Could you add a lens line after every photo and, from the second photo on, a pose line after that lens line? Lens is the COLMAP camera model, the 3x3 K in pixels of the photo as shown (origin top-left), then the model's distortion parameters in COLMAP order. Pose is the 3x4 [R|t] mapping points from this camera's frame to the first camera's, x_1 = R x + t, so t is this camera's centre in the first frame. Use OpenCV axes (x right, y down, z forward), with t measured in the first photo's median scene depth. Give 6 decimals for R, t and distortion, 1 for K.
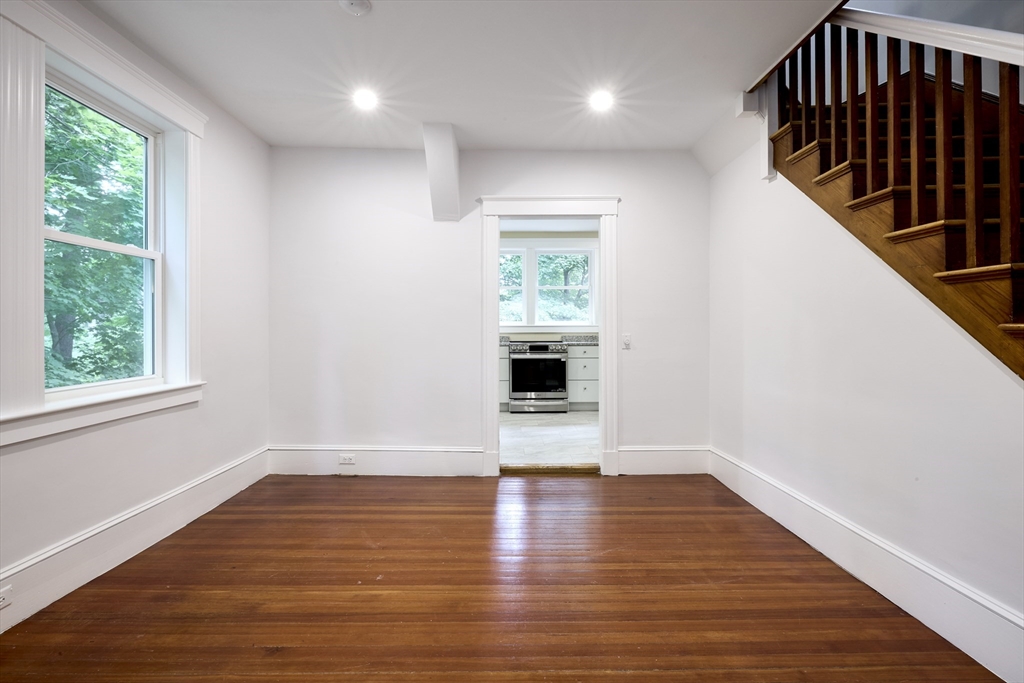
lens RADIAL K [[485.6, 0, 513.9], [0, 485.6, 333.7], [0, 0, 1]] dist [-0.002176, -0.000755]
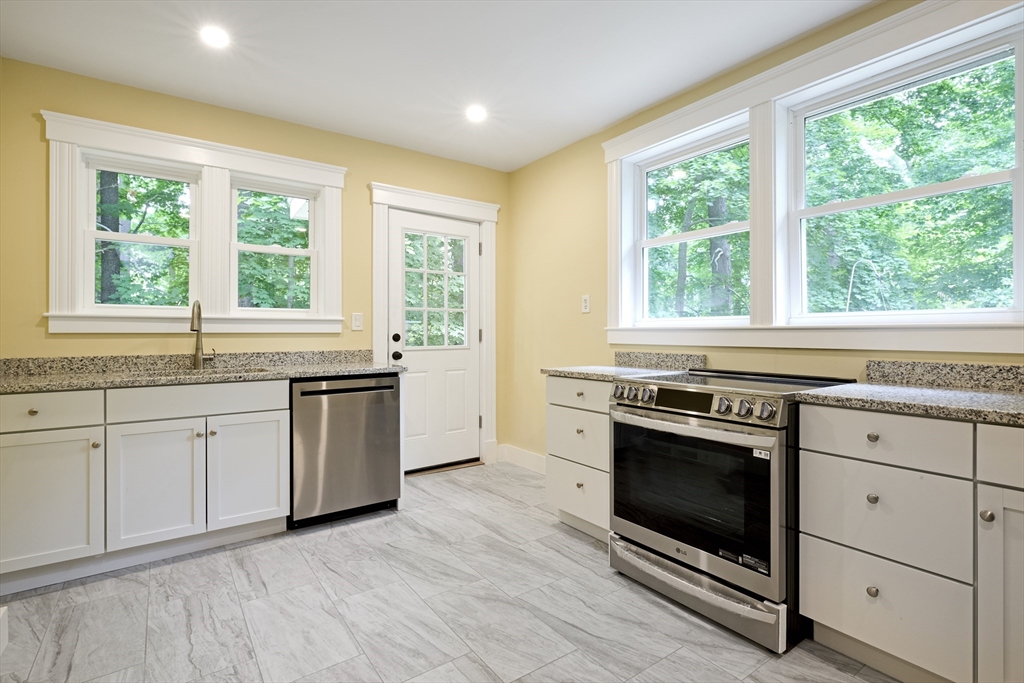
lens RADIAL K [[485.6, 0, 512.4], [0, 485.6, 338.1], [0, 0, 1]] dist [-0.002176, -0.000755]
pose [[0.583766, 0.011880, -0.811835, 0.230606], [-0.010547, 0.999920, 0.007048, -0.009959], [0.811854, 0.004448, 0.583844, 0.709698]]
